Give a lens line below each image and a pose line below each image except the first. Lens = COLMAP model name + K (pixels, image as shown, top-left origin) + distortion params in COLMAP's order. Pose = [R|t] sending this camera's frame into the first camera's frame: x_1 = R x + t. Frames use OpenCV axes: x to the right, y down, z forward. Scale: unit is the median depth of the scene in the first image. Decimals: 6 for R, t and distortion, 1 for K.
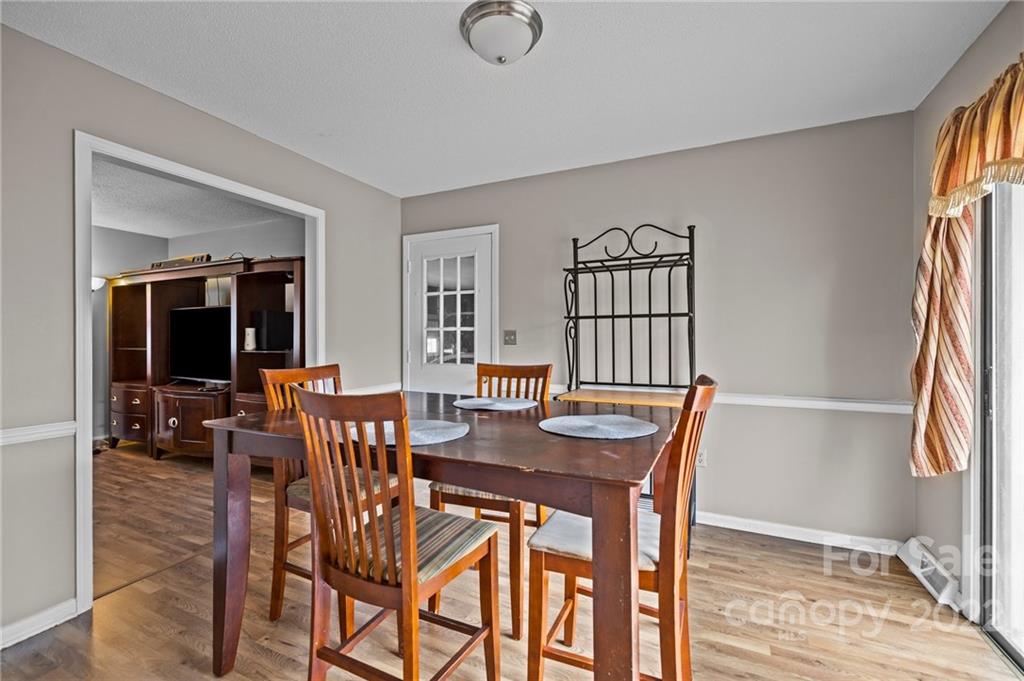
lens RADIAL K [[432.9, 0, 515.3], [0, 432.9, 338.1], [0, 0, 1]] dist [-0.002939, -0.000671]
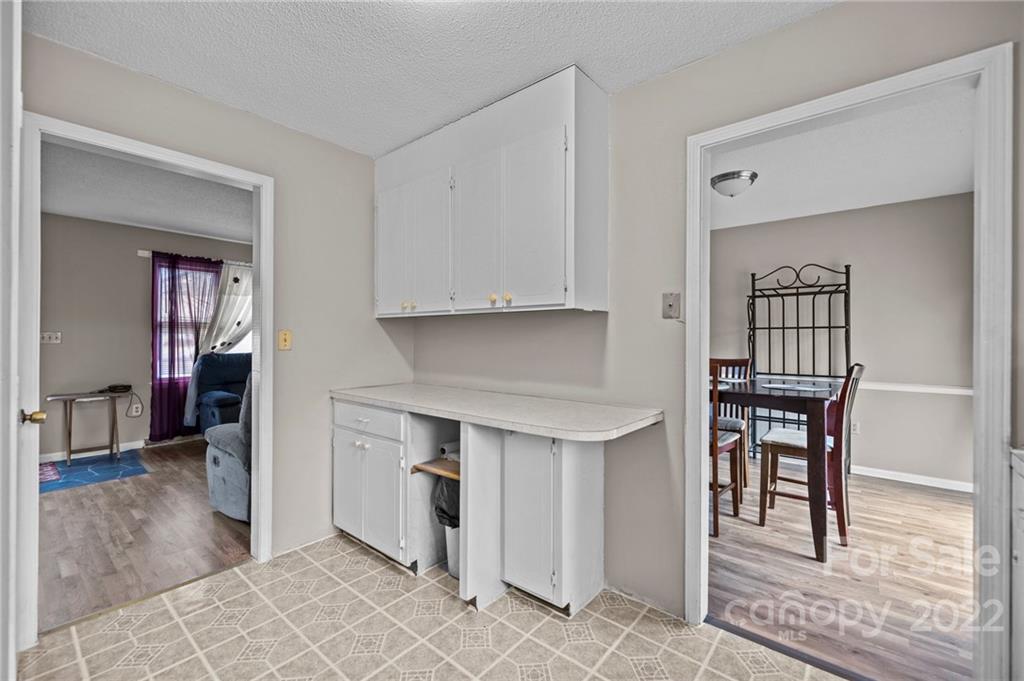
lens RADIAL K [[432.9, 0, 506.1], [0, 432.9, 338.5], [0, 0, 1]] dist [-0.002939, -0.000671]
pose [[0.963774, 0.005239, -0.266669, -0.295351], [-0.006185, 0.999977, -0.002705, -0.004703], [0.266648, 0.004256, 0.963784, -0.668418]]
